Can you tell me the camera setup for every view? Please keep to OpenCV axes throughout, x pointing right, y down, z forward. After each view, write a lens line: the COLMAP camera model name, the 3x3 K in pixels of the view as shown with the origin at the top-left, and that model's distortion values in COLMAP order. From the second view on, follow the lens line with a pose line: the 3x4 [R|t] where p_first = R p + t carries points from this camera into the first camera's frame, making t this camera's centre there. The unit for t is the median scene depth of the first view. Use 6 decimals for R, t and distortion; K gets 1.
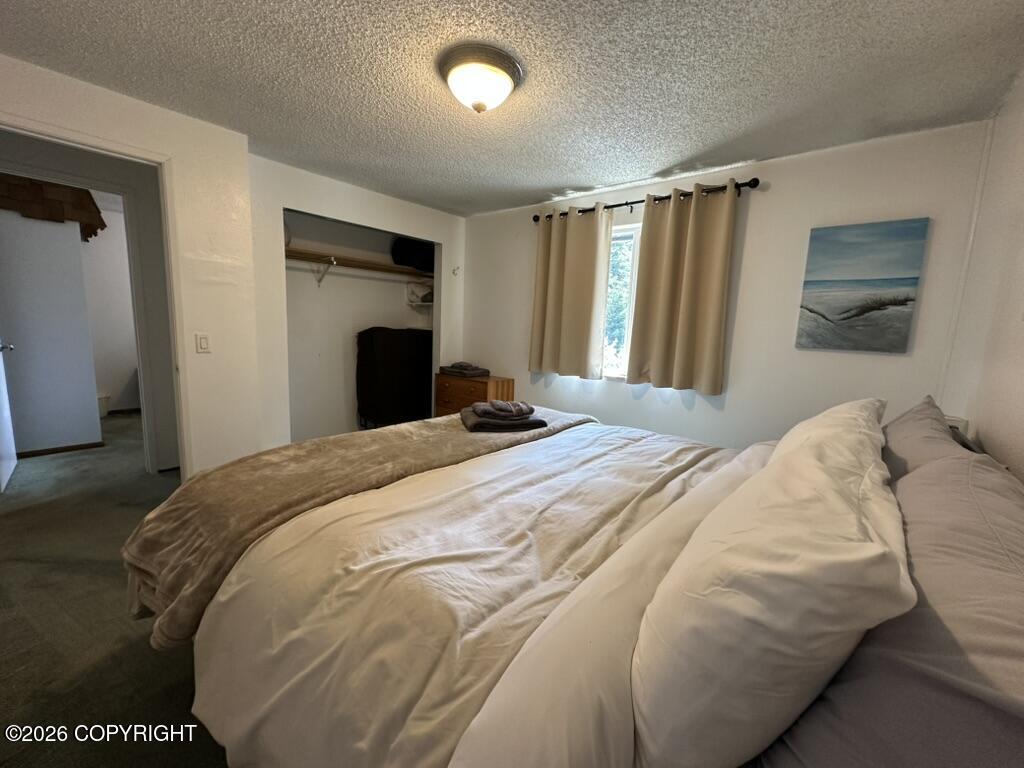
lens RADIAL K [[407.5, 0, 519.5], [0, 407.5, 384.2], [0, 0, 1]] dist [-0.004004, 0.000530]
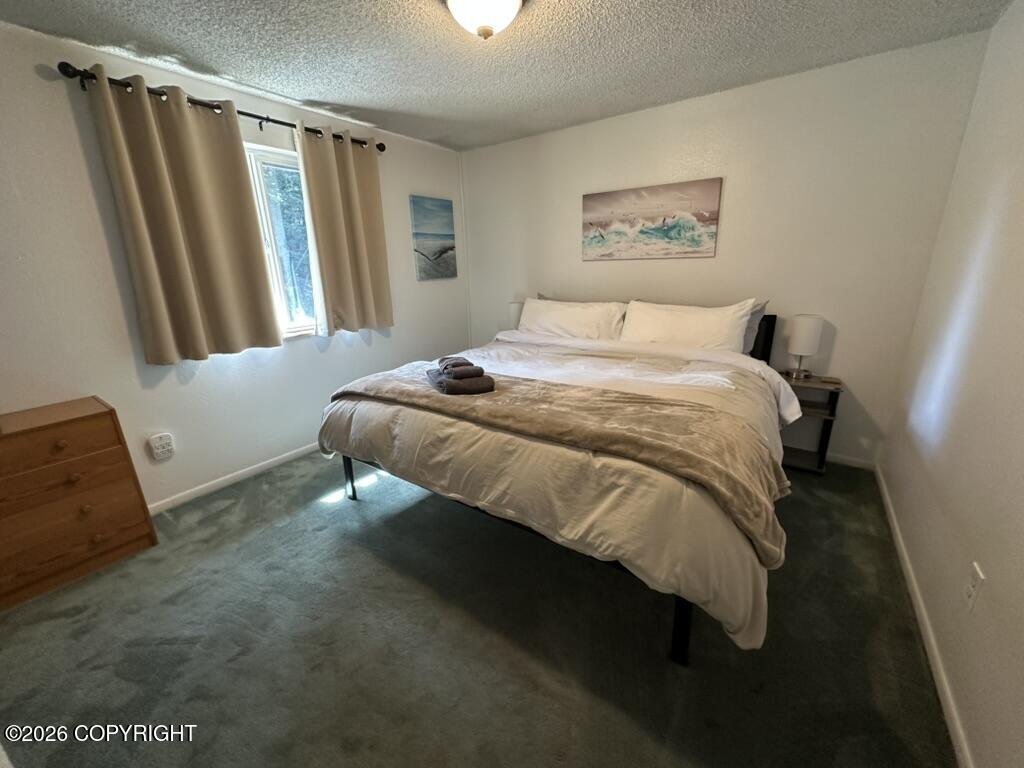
lens RADIAL K [[407.5, 0, 514.3], [0, 407.5, 383.6], [0, 0, 1]] dist [-0.004004, 0.000530]
pose [[-0.074073, -0.319518, 0.944681, -0.788919], [0.167992, 0.929748, 0.327639, -0.155560], [-0.983001, 0.182968, -0.015192, 0.708582]]
